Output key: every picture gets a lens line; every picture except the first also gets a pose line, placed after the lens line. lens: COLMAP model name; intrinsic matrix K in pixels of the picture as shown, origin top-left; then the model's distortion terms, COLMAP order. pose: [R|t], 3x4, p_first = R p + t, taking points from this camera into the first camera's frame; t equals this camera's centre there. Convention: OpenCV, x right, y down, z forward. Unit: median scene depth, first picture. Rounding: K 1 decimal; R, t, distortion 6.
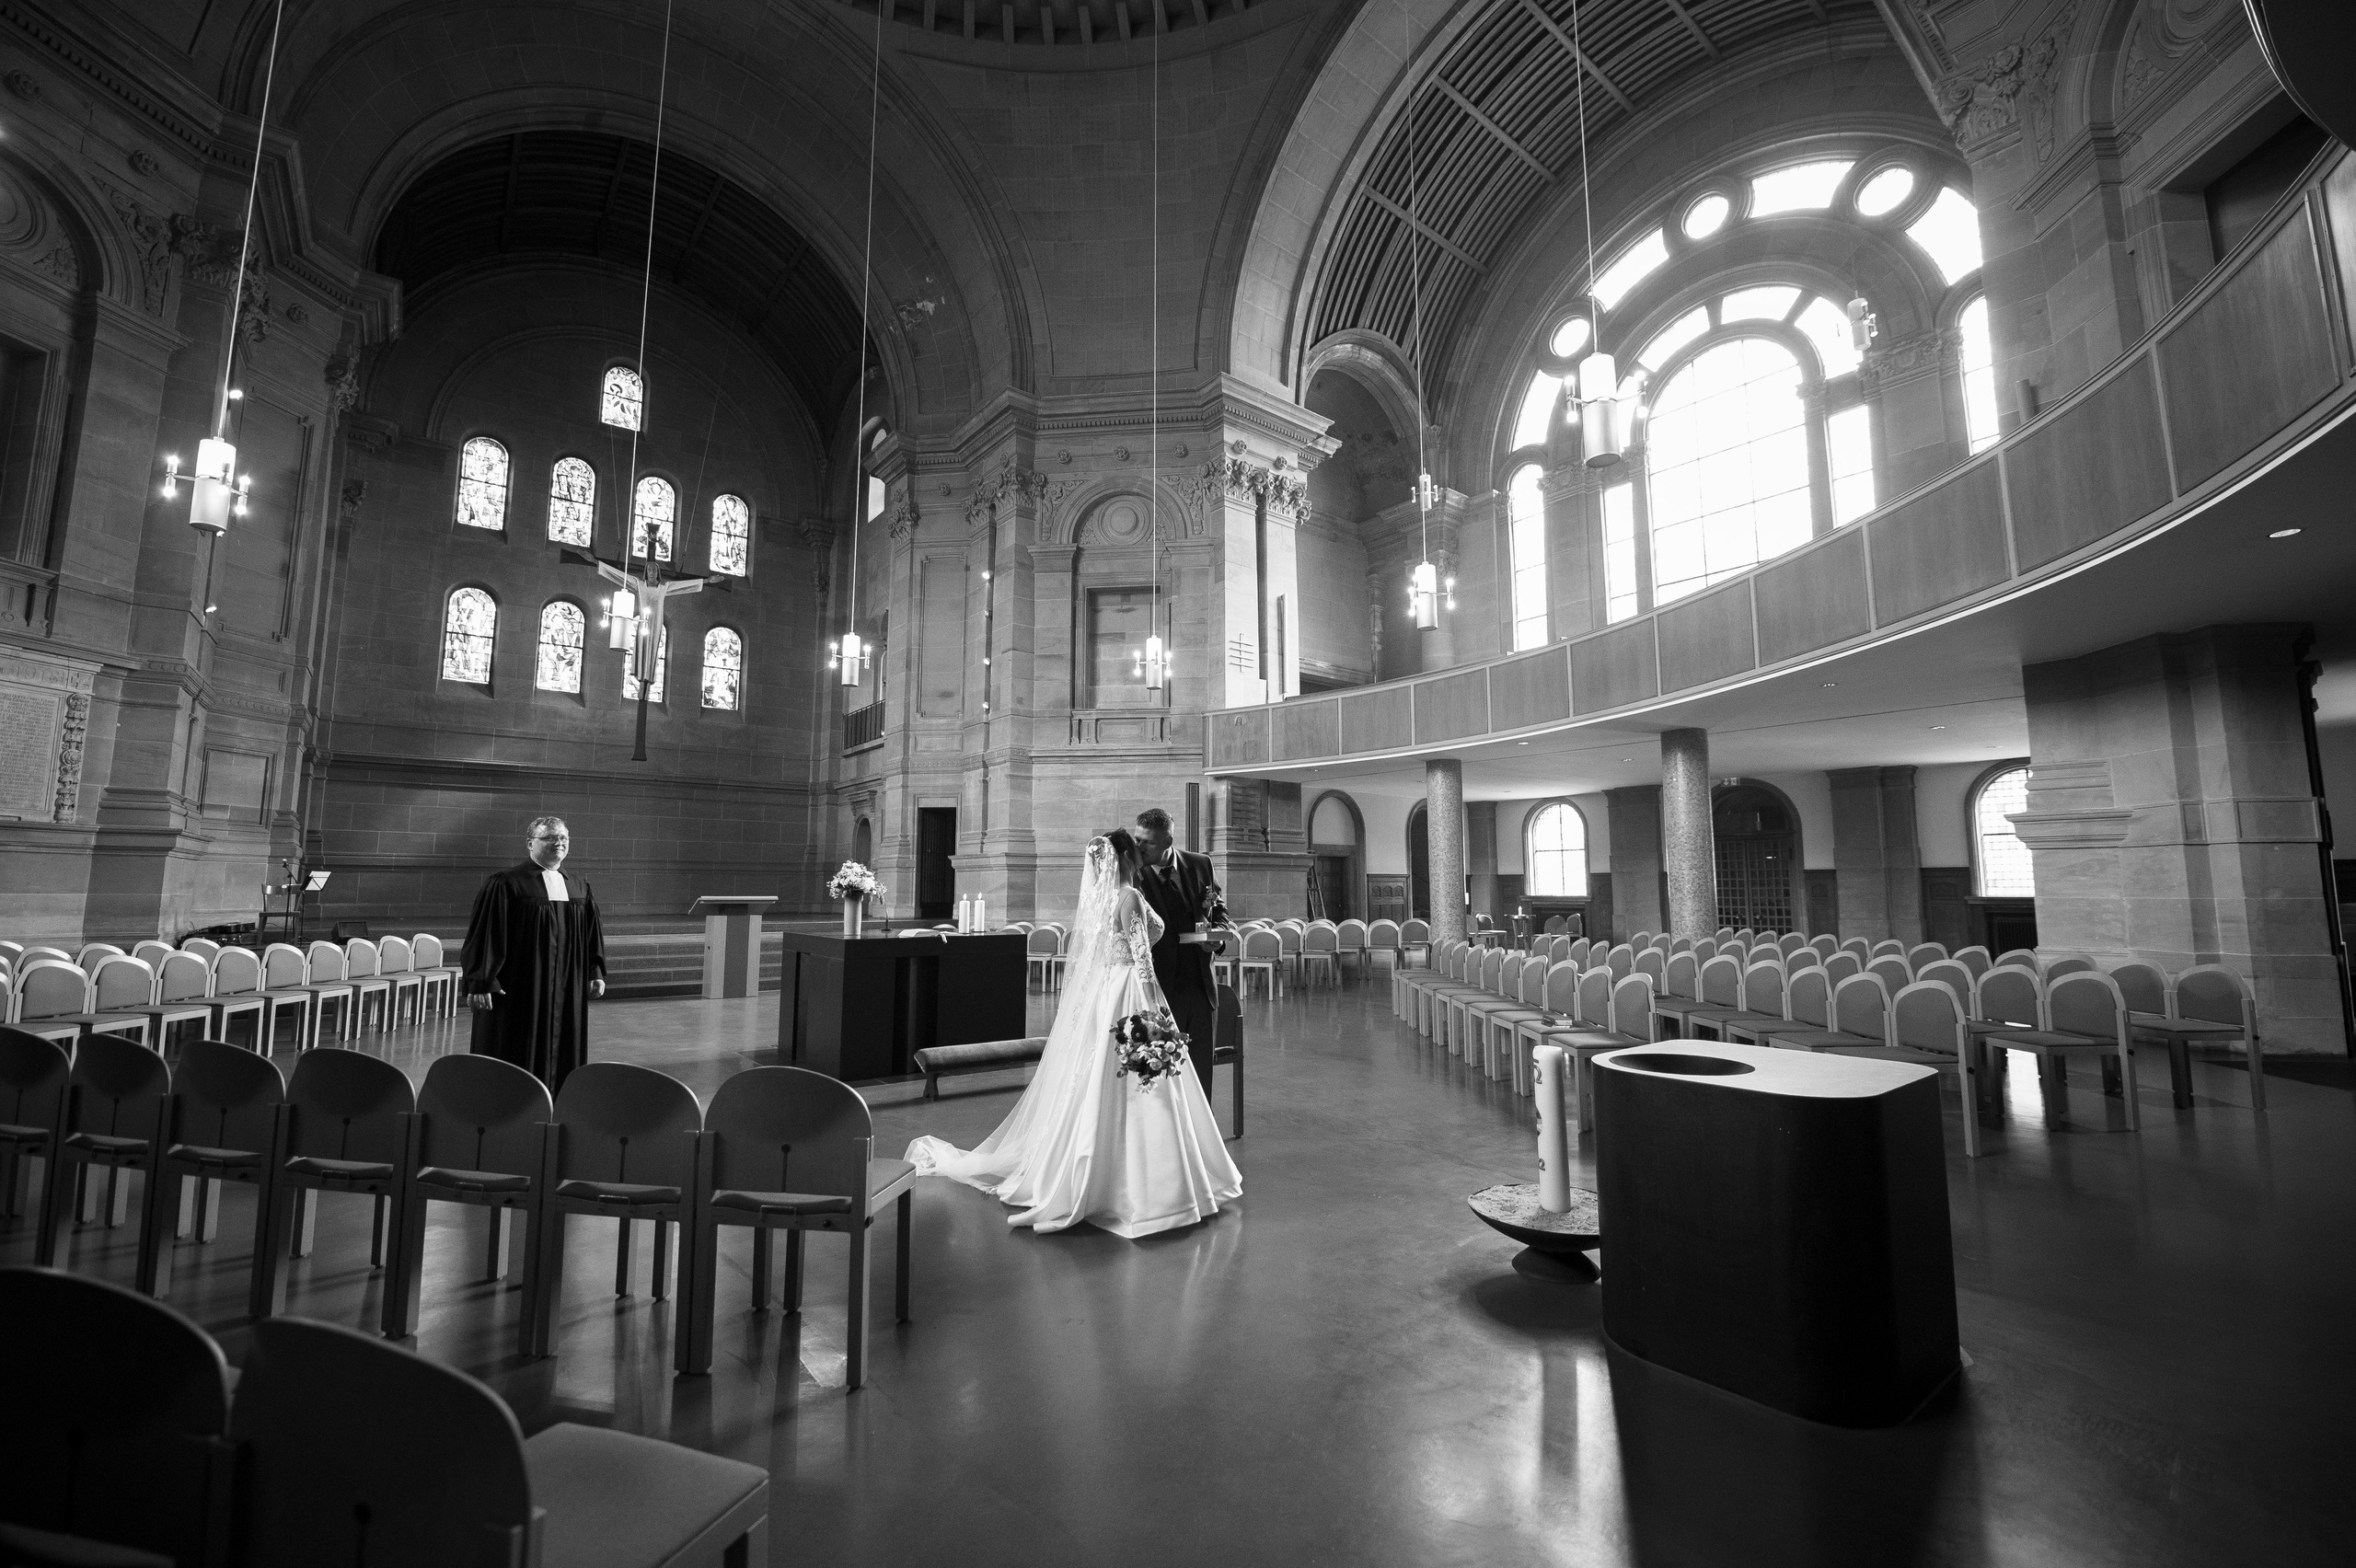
lens RADIAL K [[965.6, 0, 1174.7], [0, 965.6, 781.6], [0, 0, 1]] dist [-0.015959, -0.000745]
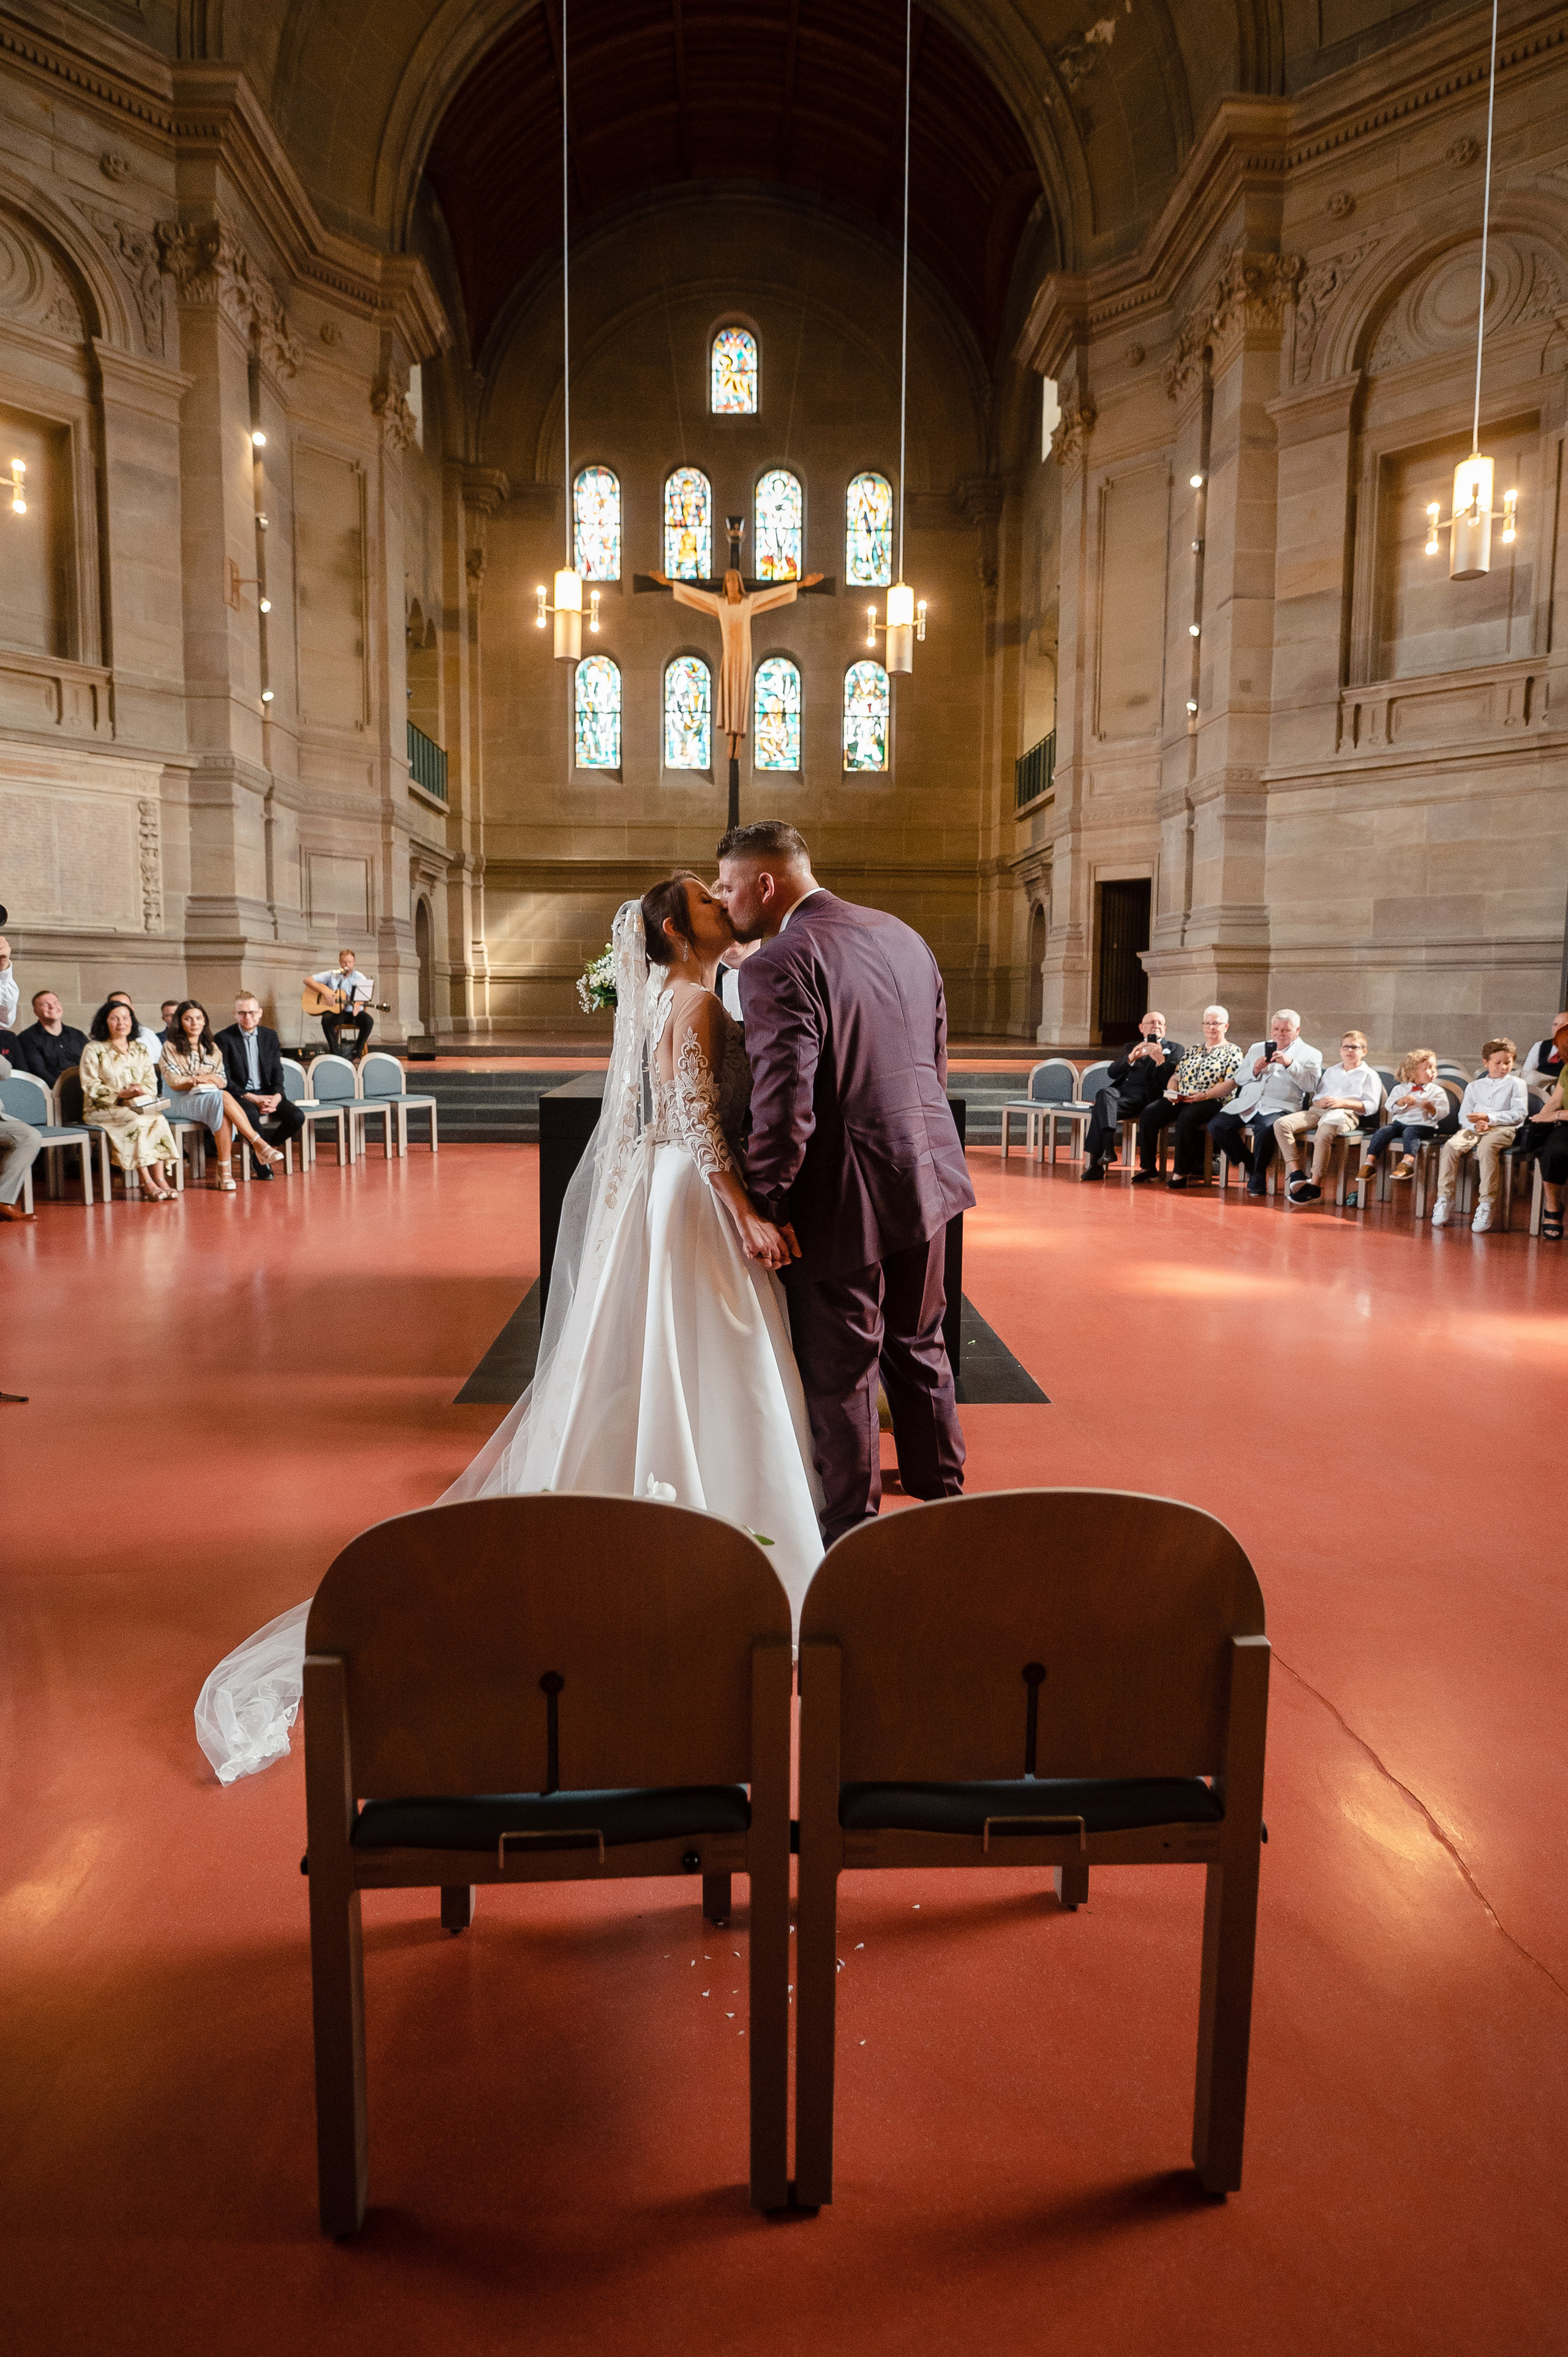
lens RADIAL K [[1144.6, 0, 769.8], [0, 1144.6, 1102.7], [0, 0, 1]] dist [-0.009857, -0.000751]
pose [[0.803520, 0.055872, -0.592650, 0.033498], [0.060525, 0.982758, 0.174710, 0.026889], [0.592193, -0.176253, 0.786284, 0.225198]]
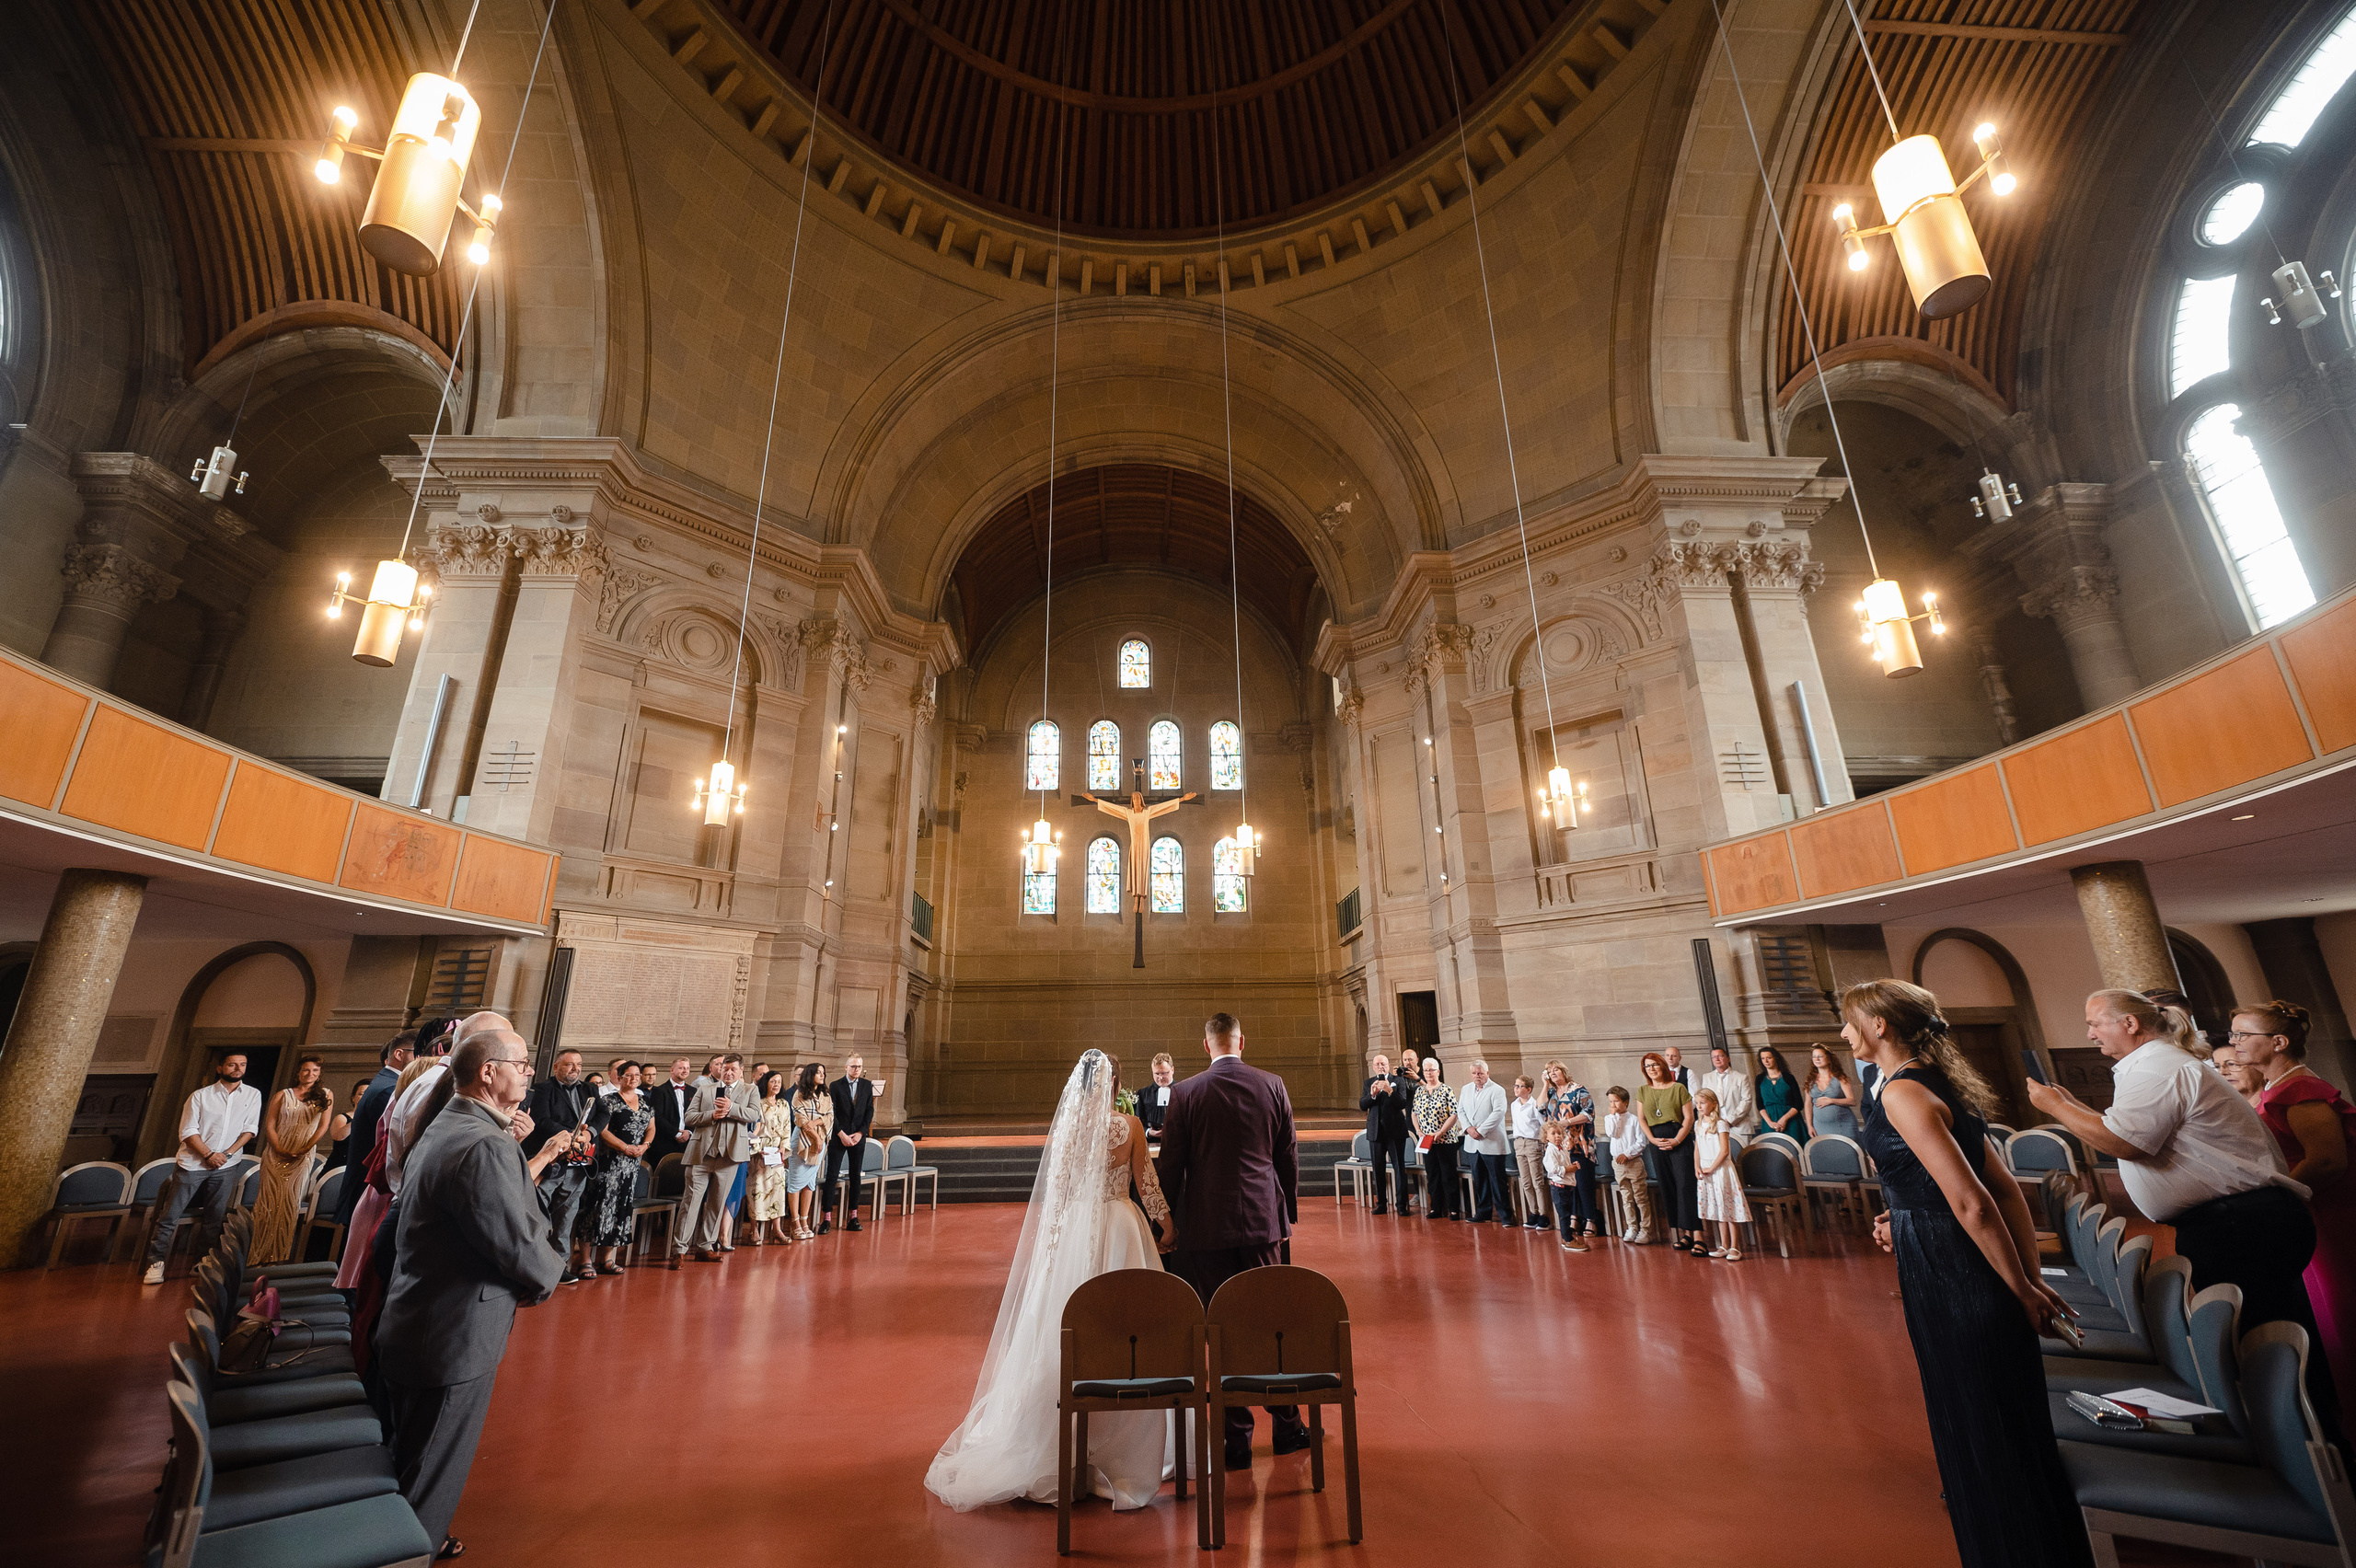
lens RADIAL K [[935.7, 0, 1171.7], [0, 935.7, 782.3], [0, 0, 1]] dist [-0.006402, -0.000352]
pose [[0.809830, -0.191302, -0.554598, 0.108739], [0.081412, 0.972840, -0.216692, 0.006700], [0.580989, 0.130332, 0.803409, 0.114966]]
